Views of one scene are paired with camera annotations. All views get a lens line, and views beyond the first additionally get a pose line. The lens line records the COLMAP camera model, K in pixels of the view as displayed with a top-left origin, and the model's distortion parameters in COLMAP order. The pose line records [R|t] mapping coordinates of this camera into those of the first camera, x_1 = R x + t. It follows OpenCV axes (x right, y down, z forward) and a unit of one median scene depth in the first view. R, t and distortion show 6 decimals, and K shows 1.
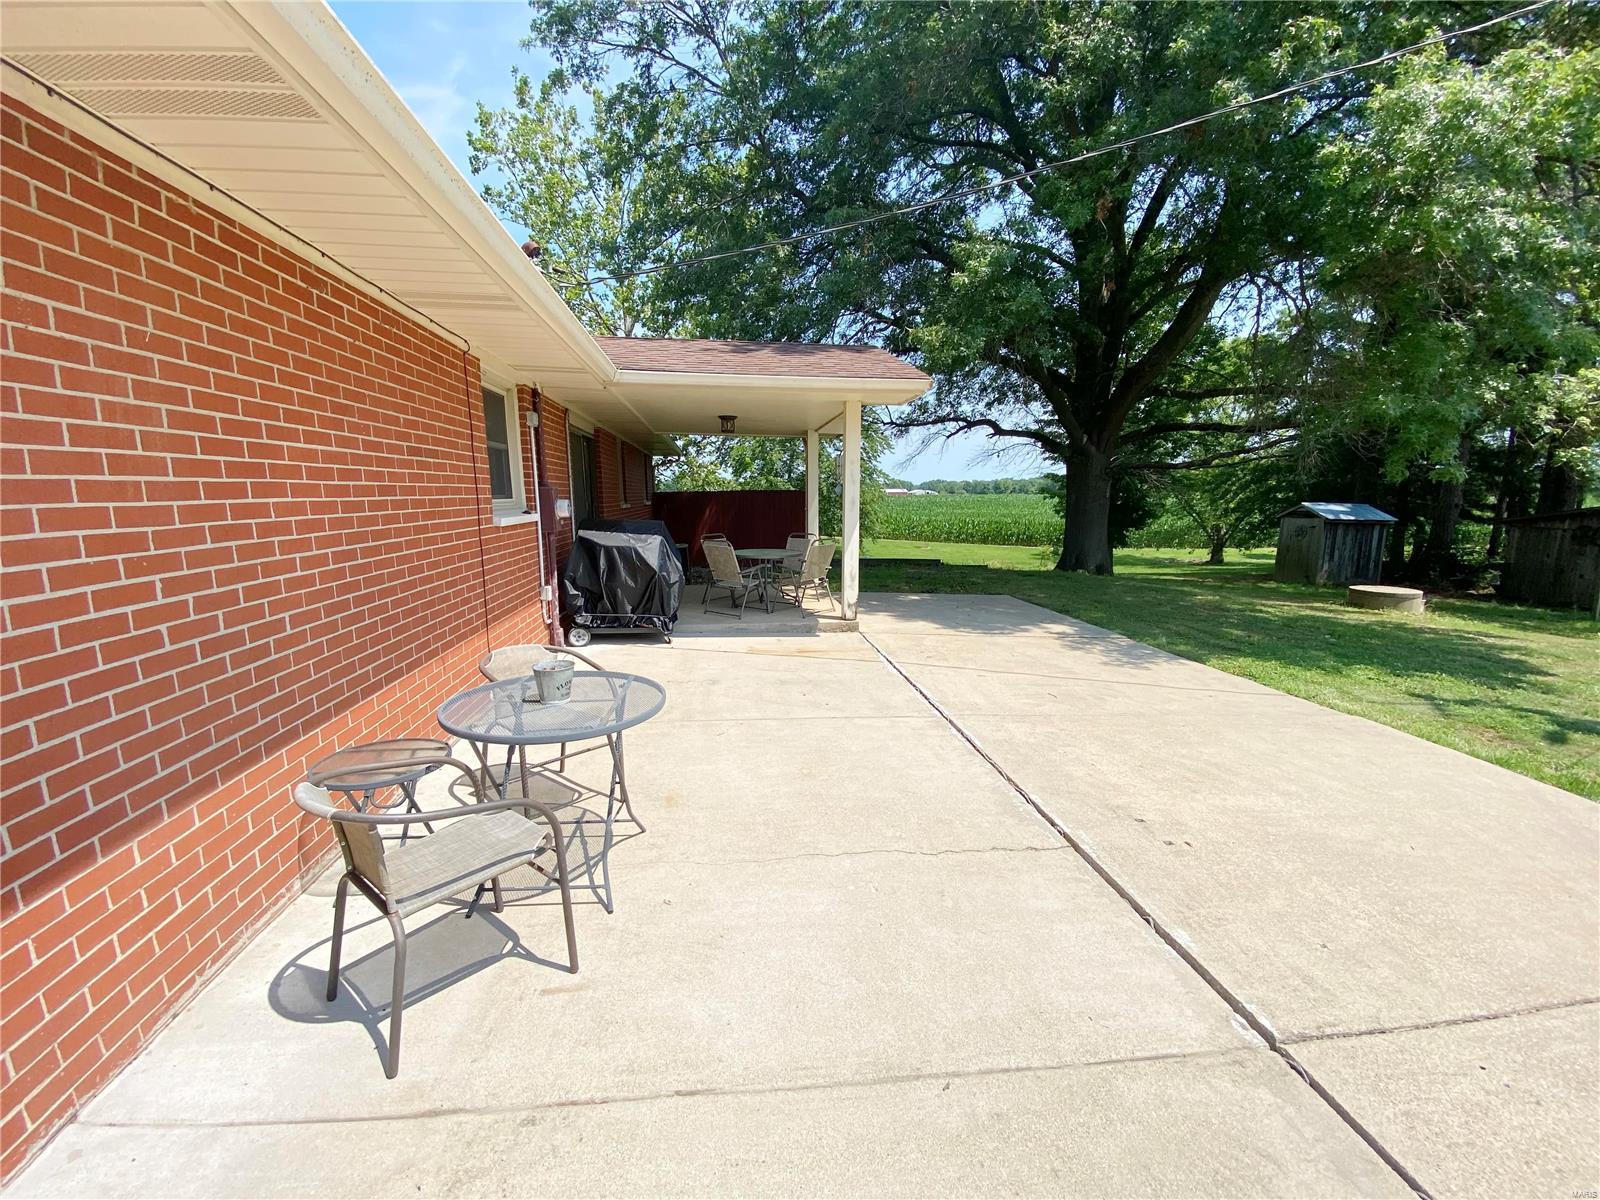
lens RADIAL K [[658.1, 0, 792.0], [0, 658.1, 607.3], [0, 0, 1]] dist [-0.012849, -0.006320]
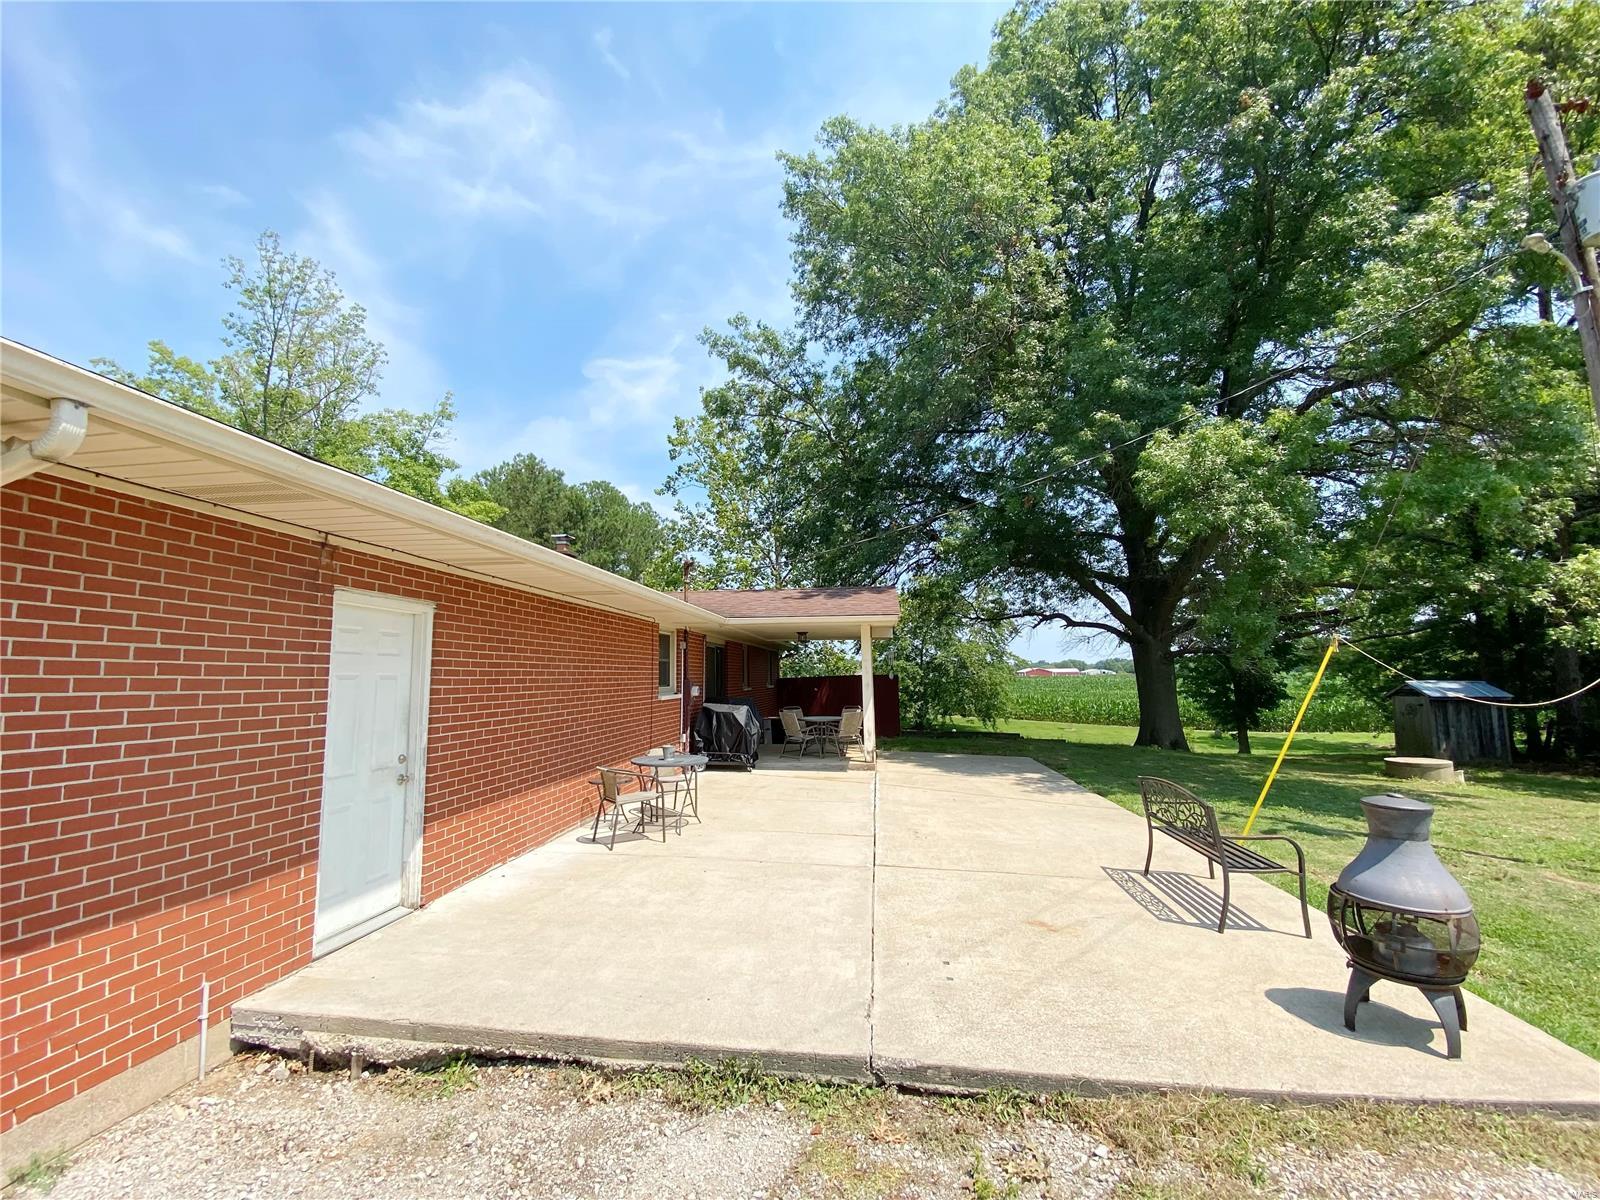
lens RADIAL K [[658.1, 0, 792.2], [0, 658.1, 587.8], [0, 0, 1]] dist [-0.012849, -0.006320]
pose [[0.971587, -0.038625, -0.233511, 0.172130], [-0.032881, 0.955001, -0.294773, 0.051835], [0.234389, 0.294076, 0.926597, -0.352684]]
